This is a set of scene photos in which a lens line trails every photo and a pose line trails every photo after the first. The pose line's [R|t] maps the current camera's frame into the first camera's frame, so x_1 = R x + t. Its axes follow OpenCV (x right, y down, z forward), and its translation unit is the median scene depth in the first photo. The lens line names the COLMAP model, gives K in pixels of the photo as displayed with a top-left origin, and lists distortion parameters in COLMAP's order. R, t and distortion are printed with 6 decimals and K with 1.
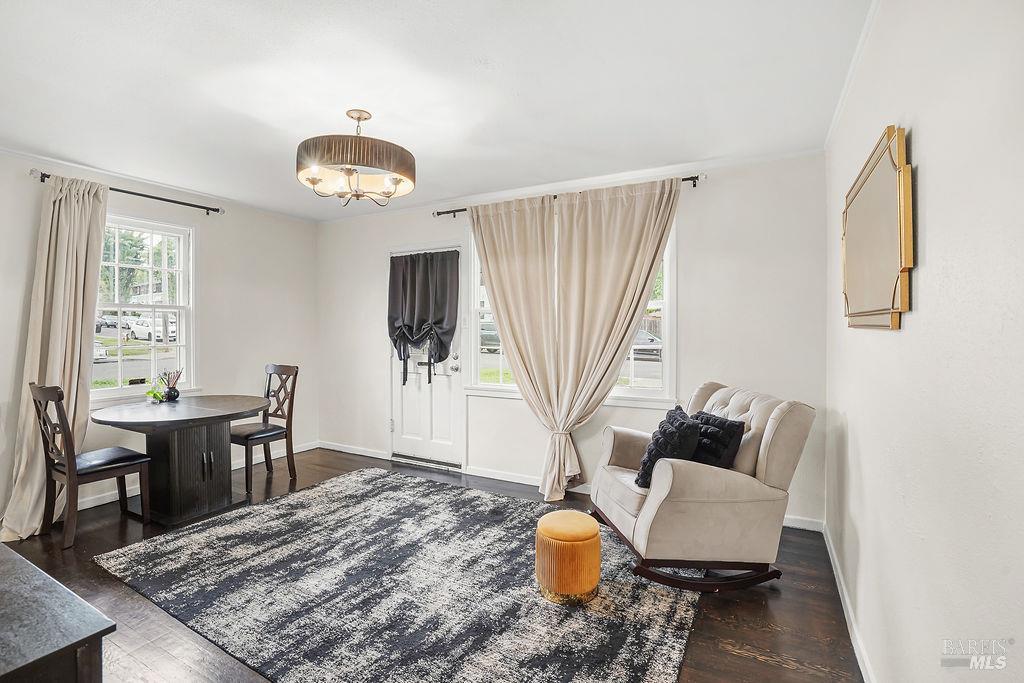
lens RADIAL K [[479.2, 0, 506.2], [0, 479.2, 338.1], [0, 0, 1]] dist [-0.038888, 0.017494]
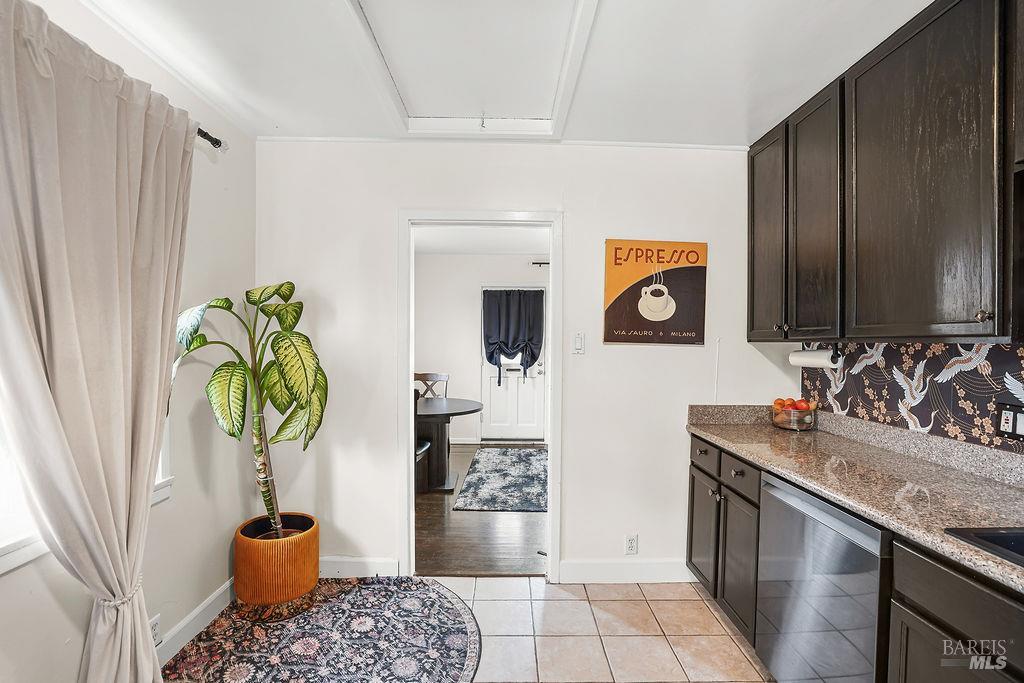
lens RADIAL K [[479.2, 0, 510.8], [0, 479.2, 350.0], [0, 0, 1]] dist [-0.038888, 0.017494]
pose [[0.863420, 0.000166, 0.504486, -1.045949], [0.001221, 0.999996, -0.002418, 0.001056], [-0.504484, 0.002703, 0.863417, -0.226431]]
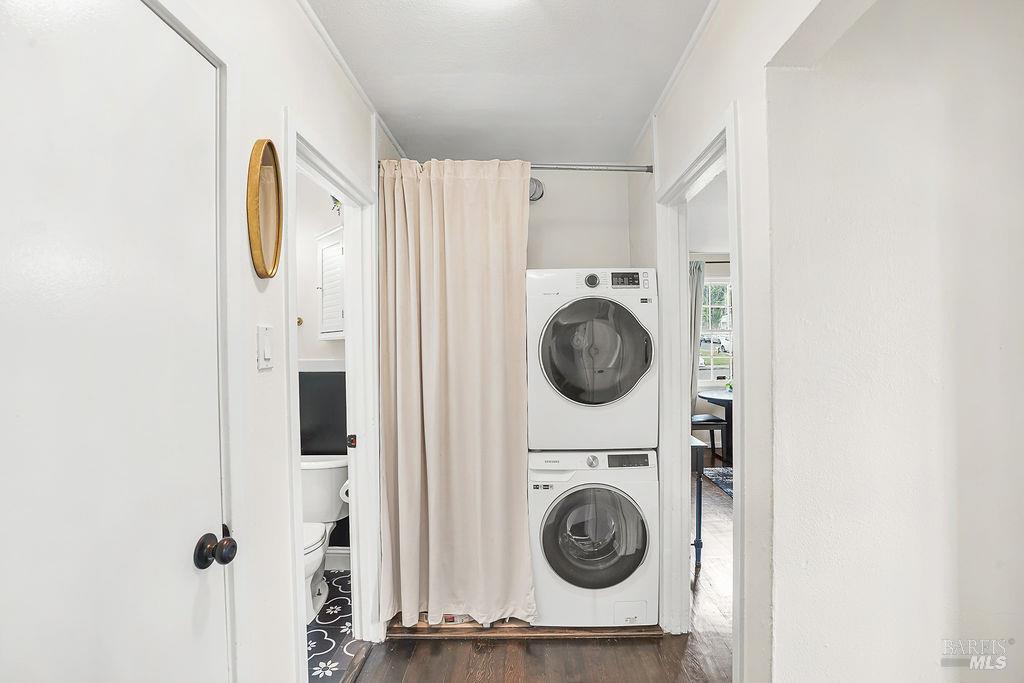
lens RADIAL K [[479.2, 0, 515.0], [0, 479.2, 343.4], [0, 0, 1]] dist [-0.038888, 0.017494]
pose [[0.465449, -0.012663, -0.884984, 0.328578], [-0.002096, 0.999879, -0.015409, 0.002693], [0.885072, 0.009027, 0.465367, -0.380429]]
